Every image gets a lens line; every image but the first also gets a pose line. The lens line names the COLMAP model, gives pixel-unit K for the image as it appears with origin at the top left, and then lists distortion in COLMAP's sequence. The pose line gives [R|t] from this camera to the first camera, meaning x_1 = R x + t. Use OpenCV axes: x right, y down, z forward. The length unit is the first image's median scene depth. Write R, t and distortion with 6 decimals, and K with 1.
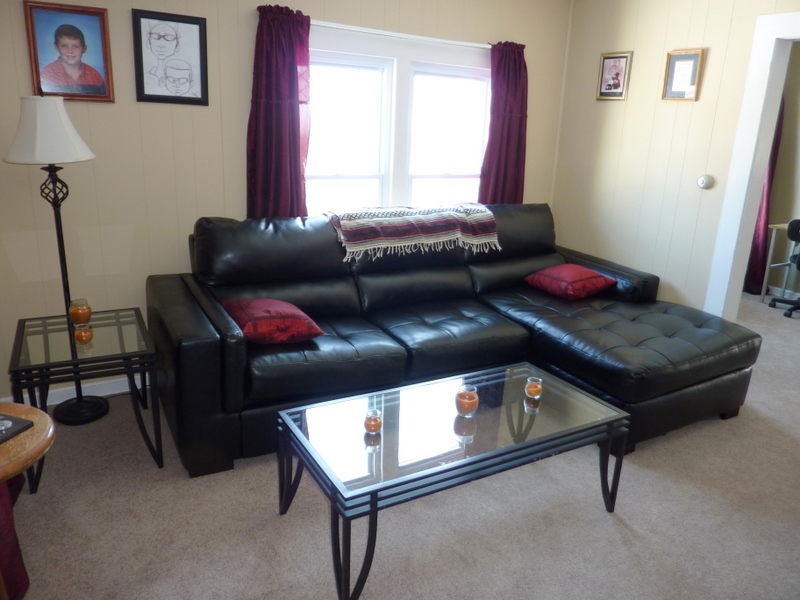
lens RADIAL K [[605.1, 0, 400.0], [0, 605.1, 300.0], [0, 0, 1]] dist [-0.027580, -0.001457]
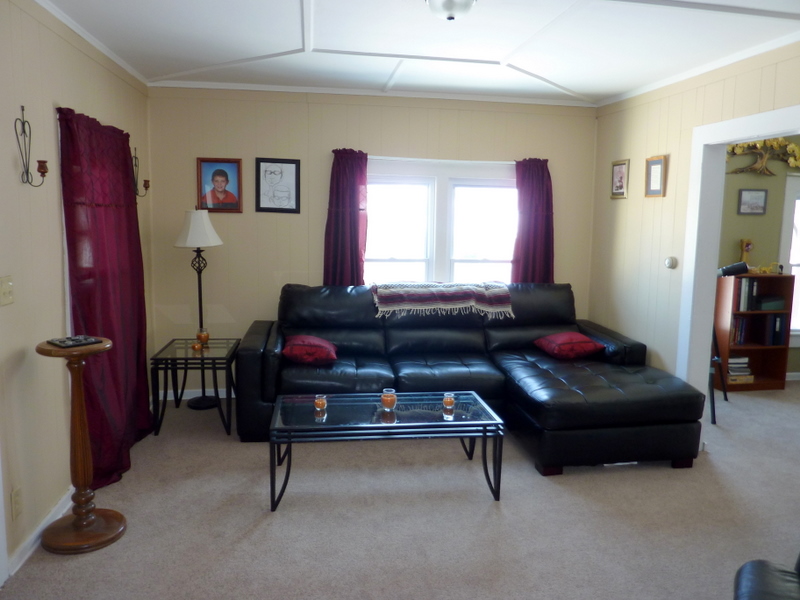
lens RADIAL K [[605.3, 0, 400.0], [0, 605.3, 300.0], [0, 0, 1]] dist [-0.005198, -0.001557]
pose [[0.926604, 0.024366, -0.375248, 0.472427], [-0.085612, 0.985362, -0.147420, 0.097179], [0.366163, 0.168726, 0.915126, -0.272139]]
